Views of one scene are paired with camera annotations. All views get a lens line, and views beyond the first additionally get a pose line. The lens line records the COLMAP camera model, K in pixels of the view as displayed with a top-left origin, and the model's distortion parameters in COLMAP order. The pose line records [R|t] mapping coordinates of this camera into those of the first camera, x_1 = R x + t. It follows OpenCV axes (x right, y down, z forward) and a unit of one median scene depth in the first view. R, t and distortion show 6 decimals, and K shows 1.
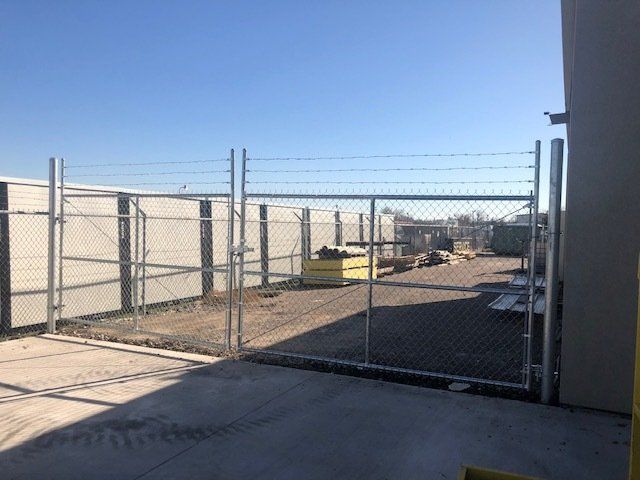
lens RADIAL K [[508.5, 0, 318.9], [0, 508.5, 236.5], [0, 0, 1]] dist [0.031869, -0.001810]
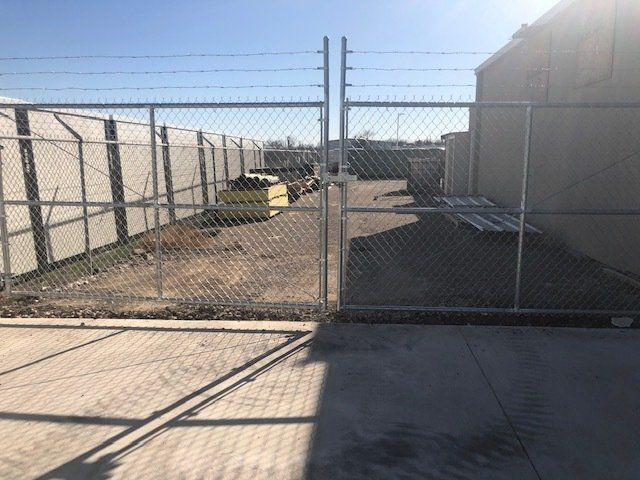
lens RADIAL K [[508.5, 0, 318.9], [0, 508.5, 236.5], [0, 0, 1]] dist [0.031869, -0.001810]
pose [[0.933577, -0.075018, 0.350437, -0.451669], [0.024339, 0.988860, 0.146847, -0.001156], [-0.357549, -0.128564, 0.925003, 0.315387]]
